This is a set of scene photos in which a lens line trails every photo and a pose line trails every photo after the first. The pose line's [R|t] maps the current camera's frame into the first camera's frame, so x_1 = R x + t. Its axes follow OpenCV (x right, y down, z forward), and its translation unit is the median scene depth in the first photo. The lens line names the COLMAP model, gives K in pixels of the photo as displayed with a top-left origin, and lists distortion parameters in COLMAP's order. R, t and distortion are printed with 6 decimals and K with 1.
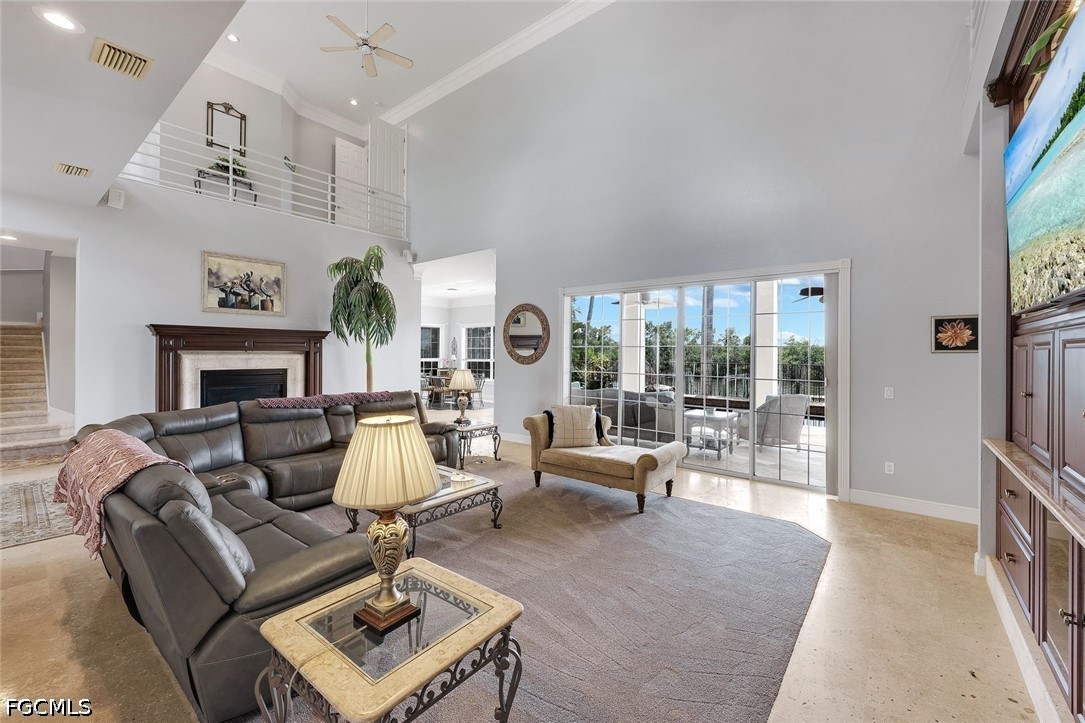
lens RADIAL K [[451.7, 0, 547.8], [0, 451.7, 350.2], [0, 0, 1]] dist [0.001638, -0.000081]
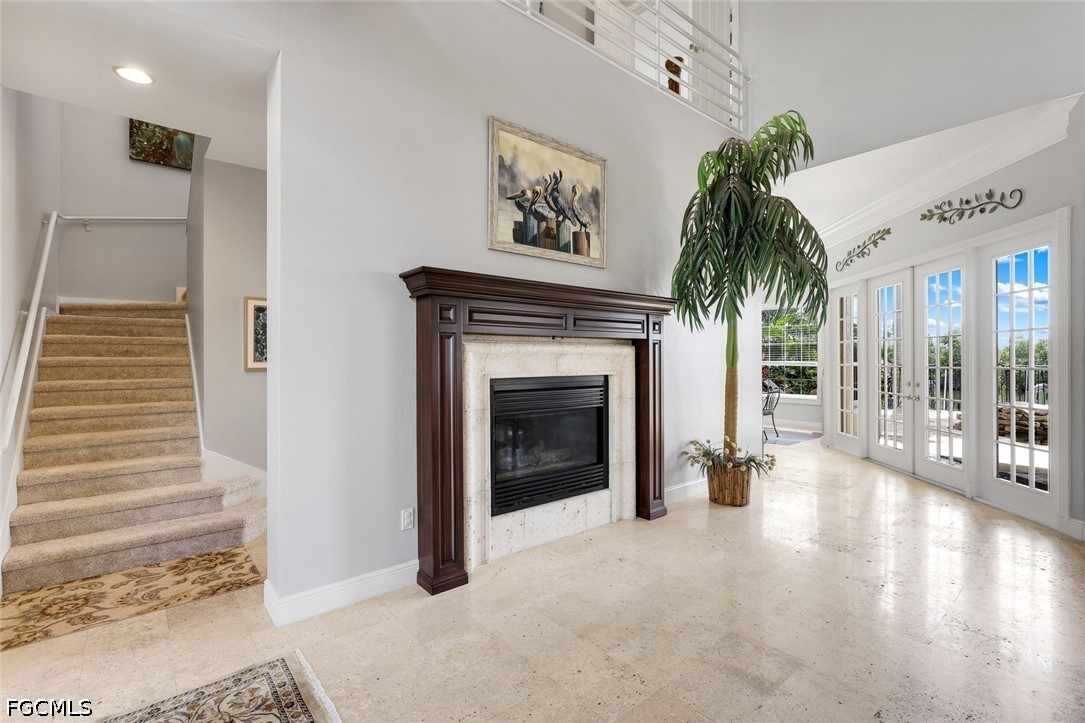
lens RADIAL K [[492.8, 0, 547.6], [0, 492.8, 356.0], [0, 0, 1]] dist [-0.008018, 0.000618]
pose [[0.983322, -0.007198, -0.181730, -0.592027], [0.006541, 0.999970, -0.004214, 0.023073], [0.181755, 0.002955, 0.983339, 0.502176]]
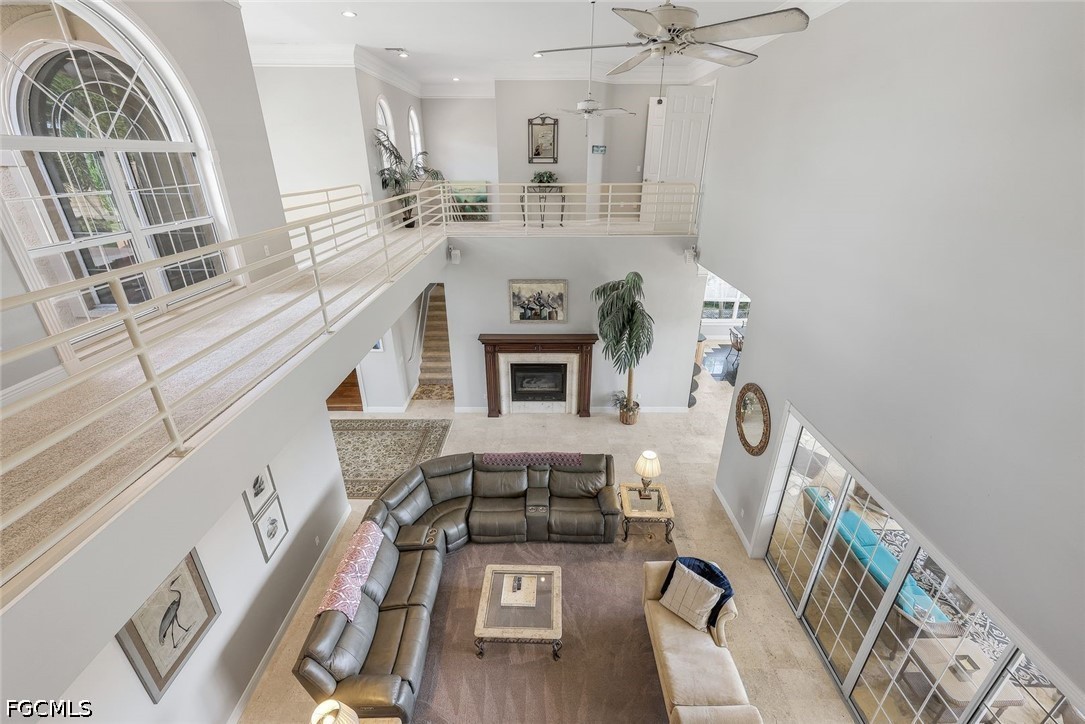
lens RADIAL K [[451.7, 0, 547.7], [0, 451.7, 363.8], [0, 0, 1]] dist [0.001638, -0.000081]
pose [[0.640375, 0.315275, -0.700372, 0.290073], [0.000075, 0.911843, 0.410539, -0.512351], [0.768062, -0.262952, 0.583898, 0.246954]]
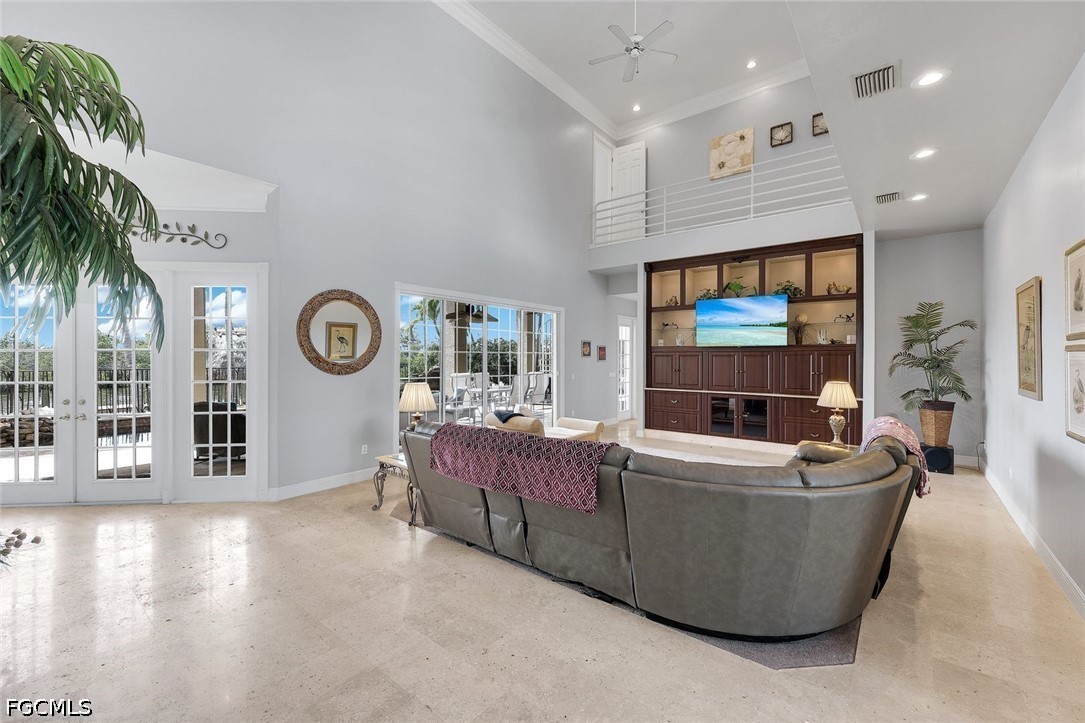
lens RADIAL K [[444.2, 0, 544.2], [0, 444.2, 356.1], [0, 0, 1]] dist [-0.000546, 0.000303]
pose [[-0.003588, -0.003760, 0.999986, -0.803525], [-0.004395, 0.999983, 0.003744, -0.003303], [-0.999984, -0.004381, -0.003605, 0.721030]]
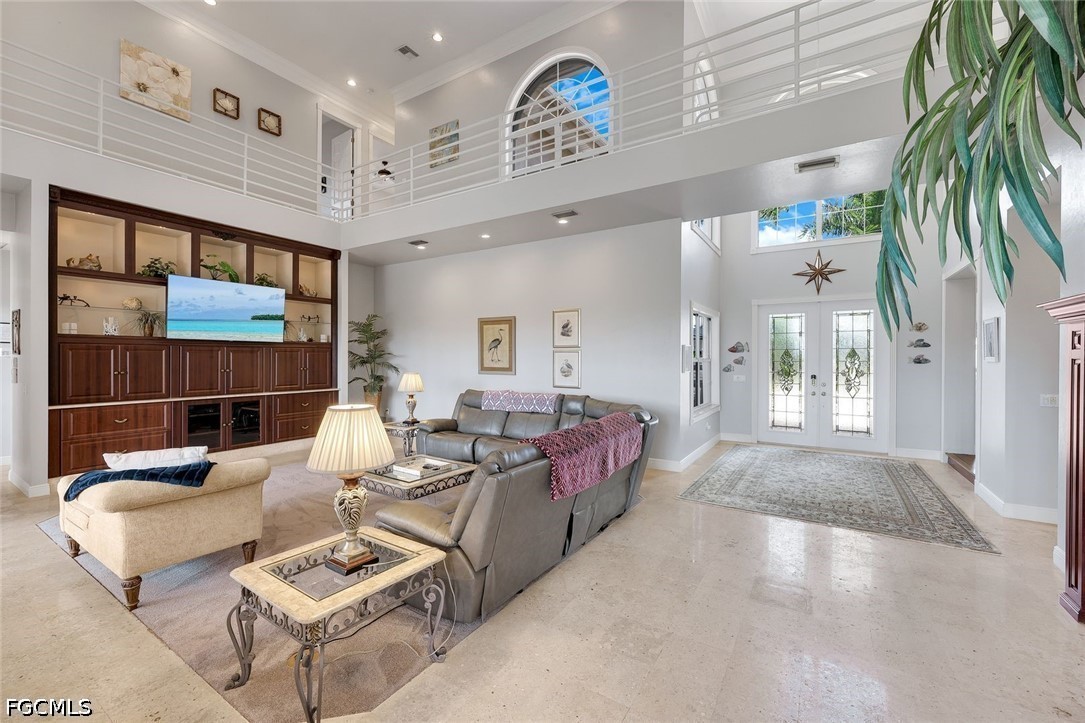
lens RADIAL K [[444.2, 0, 541.7], [0, 444.2, 357.2], [0, 0, 1]] dist [-0.000546, 0.000303]
pose [[-0.993182, -0.009655, -0.116172, -0.256541], [-0.009556, 0.999953, -0.001408, 0.004200], [0.116180, -0.000288, -0.993228, 1.213248]]
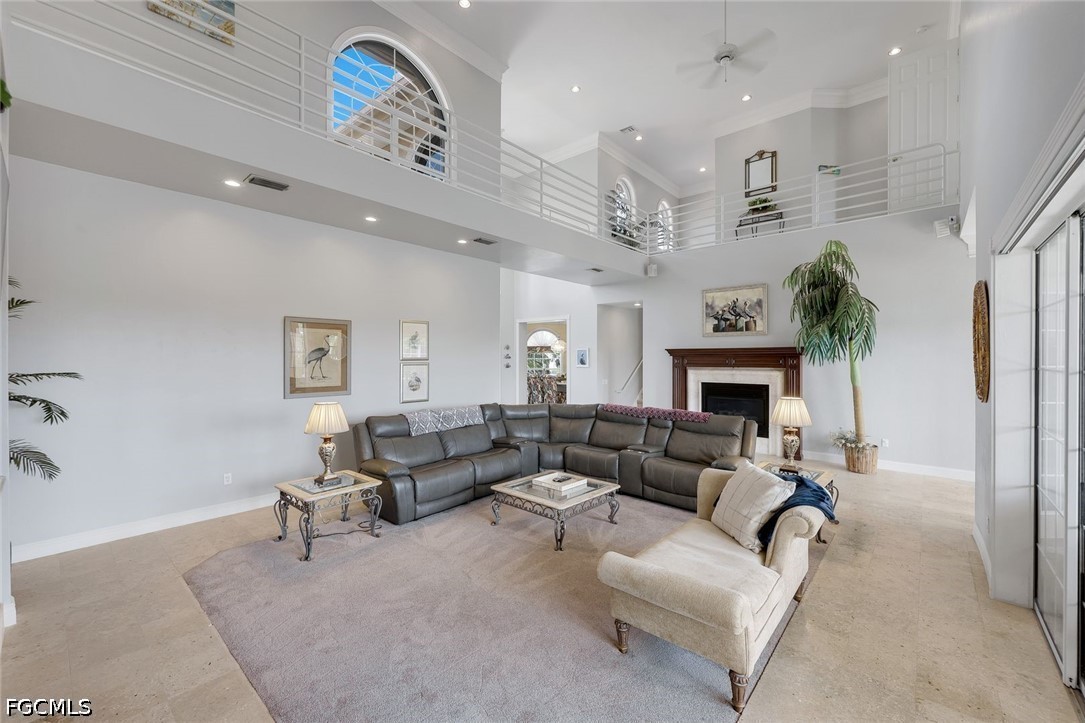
lens RADIAL K [[444.2, 0, 541.6], [0, 444.2, 358.2], [0, 0, 1]] dist [-0.000546, 0.000303]
pose [[-0.031802, -0.006386, -0.999474, 0.496476], [0.001857, 0.999977, -0.006448, -0.016451], [0.999492, -0.002061, -0.031789, 0.555860]]
